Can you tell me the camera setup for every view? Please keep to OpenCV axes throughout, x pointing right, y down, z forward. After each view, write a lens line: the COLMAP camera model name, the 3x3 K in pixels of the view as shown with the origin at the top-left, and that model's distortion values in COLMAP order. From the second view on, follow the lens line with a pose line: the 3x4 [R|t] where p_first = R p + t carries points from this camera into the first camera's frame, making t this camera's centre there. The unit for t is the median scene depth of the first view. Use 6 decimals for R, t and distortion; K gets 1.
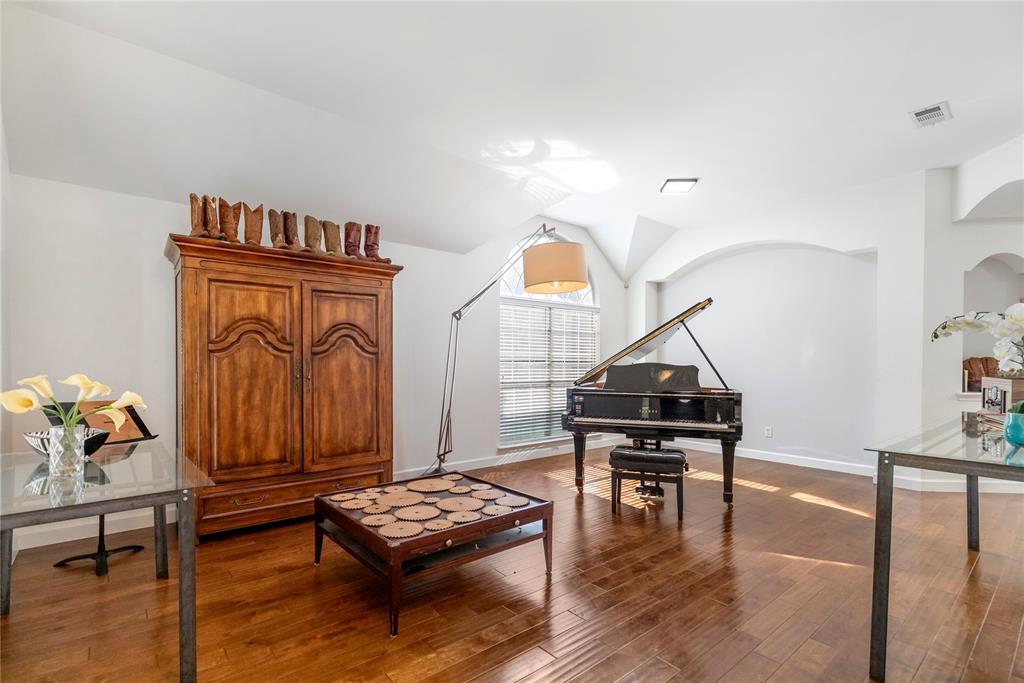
lens RADIAL K [[485.3, 0, 531.3], [0, 485.3, 373.2], [0, 0, 1]] dist [0.007203, 0.000161]
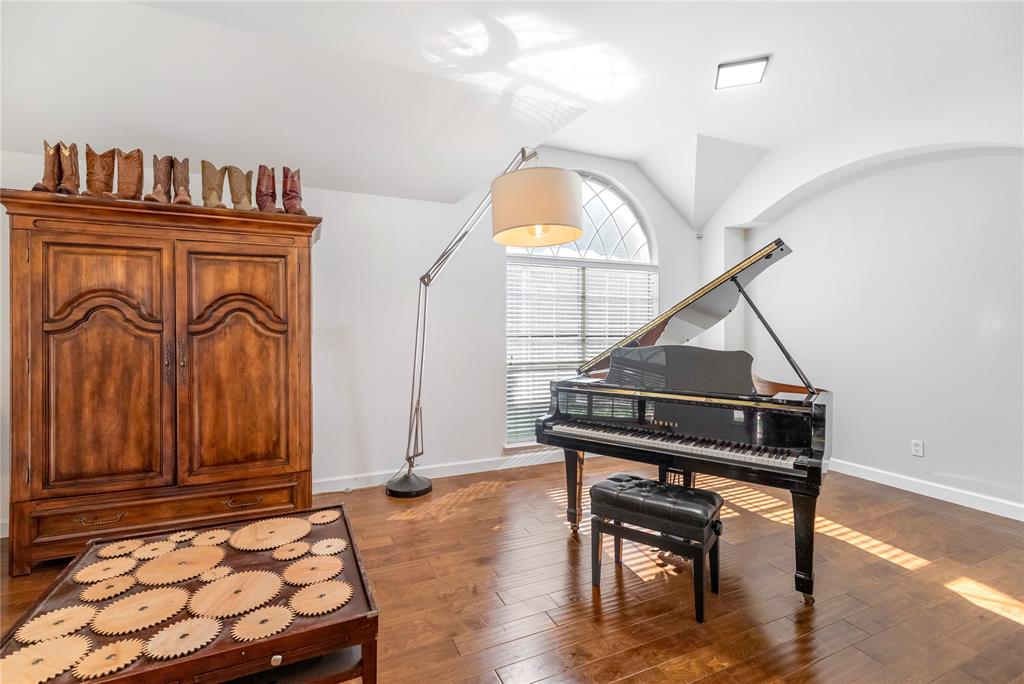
lens RADIAL K [[485.3, 0, 511.1], [0, 485.3, 332.7], [0, 0, 1]] dist [0.007203, 0.000161]
pose [[0.958672, 0.003202, -0.284496, 0.254505], [-0.006695, 0.999914, -0.011304, -0.034276], [0.284435, 0.012741, 0.958611, 0.376630]]
